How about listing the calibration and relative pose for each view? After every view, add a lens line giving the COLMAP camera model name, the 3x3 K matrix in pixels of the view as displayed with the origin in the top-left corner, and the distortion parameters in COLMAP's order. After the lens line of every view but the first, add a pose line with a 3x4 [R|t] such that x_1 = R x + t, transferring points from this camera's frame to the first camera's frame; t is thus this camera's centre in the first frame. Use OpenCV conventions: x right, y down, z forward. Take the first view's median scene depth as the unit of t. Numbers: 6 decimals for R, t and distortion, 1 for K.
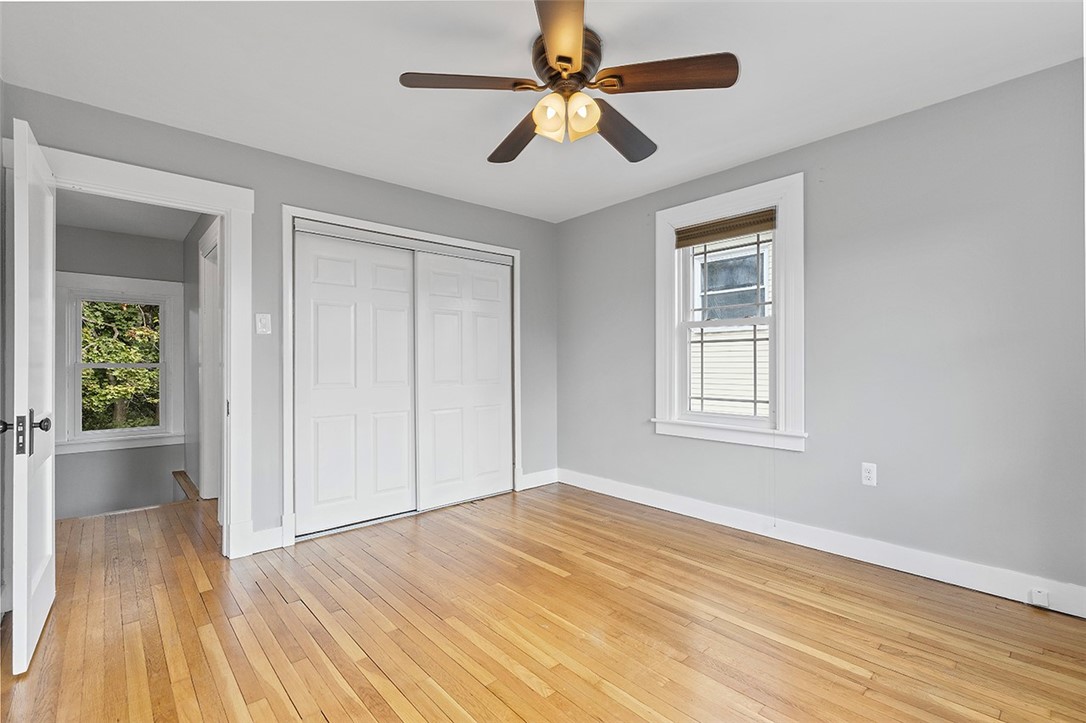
lens RADIAL K [[488.8, 0, 546.3], [0, 488.8, 362.6], [0, 0, 1]] dist [0.004657, -0.000348]
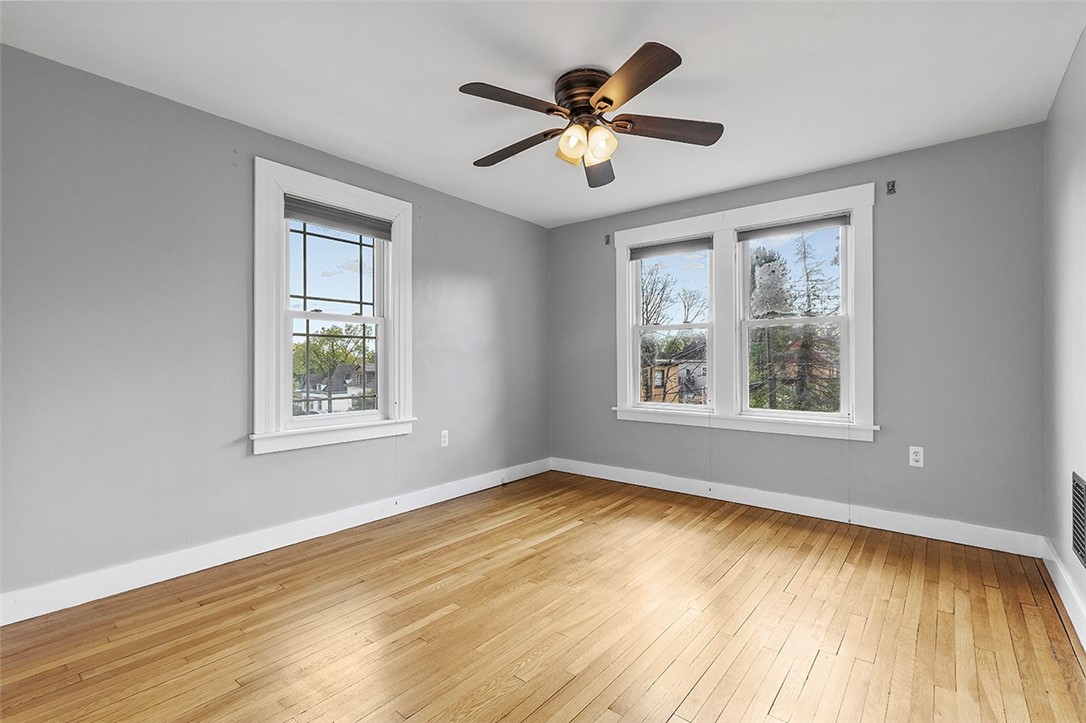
lens RADIAL K [[488.8, 0, 546.3], [0, 488.8, 362.6], [0, 0, 1]] dist [0.004657, -0.000348]
pose [[-0.151355, 0.000722, 0.988479, -0.760851], [0.002362, 0.999997, -0.000369, 0.008211], [-0.988477, 0.002279, -0.151356, 0.890318]]
